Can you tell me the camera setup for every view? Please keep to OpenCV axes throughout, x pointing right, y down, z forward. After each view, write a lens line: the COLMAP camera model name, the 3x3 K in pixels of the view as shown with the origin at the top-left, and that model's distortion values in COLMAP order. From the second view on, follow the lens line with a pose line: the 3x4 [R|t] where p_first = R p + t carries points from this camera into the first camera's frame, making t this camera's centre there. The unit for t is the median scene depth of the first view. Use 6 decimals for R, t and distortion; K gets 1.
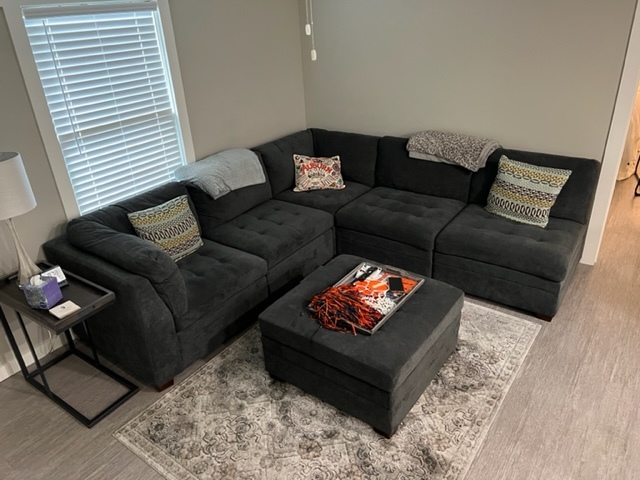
lens RADIAL K [[480.8, 0, 319.2], [0, 480.8, 239.7], [0, 0, 1]] dist [0.006854, -0.018076]
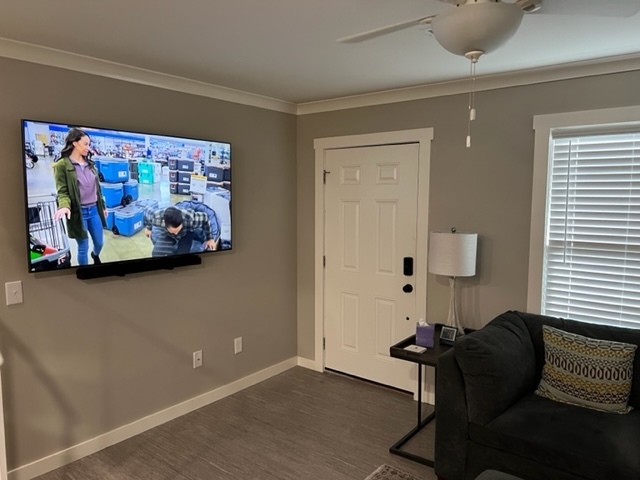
lens RADIAL K [[480.8, 0, 319.0], [0, 480.8, 239.5], [0, 0, 1]] dist [0.006854, -0.018076]
pose [[-0.061359, 0.146128, -0.987361, 0.543813], [-0.443285, 0.882323, 0.158130, -0.155480], [0.894278, 0.447385, 0.010638, 0.518804]]
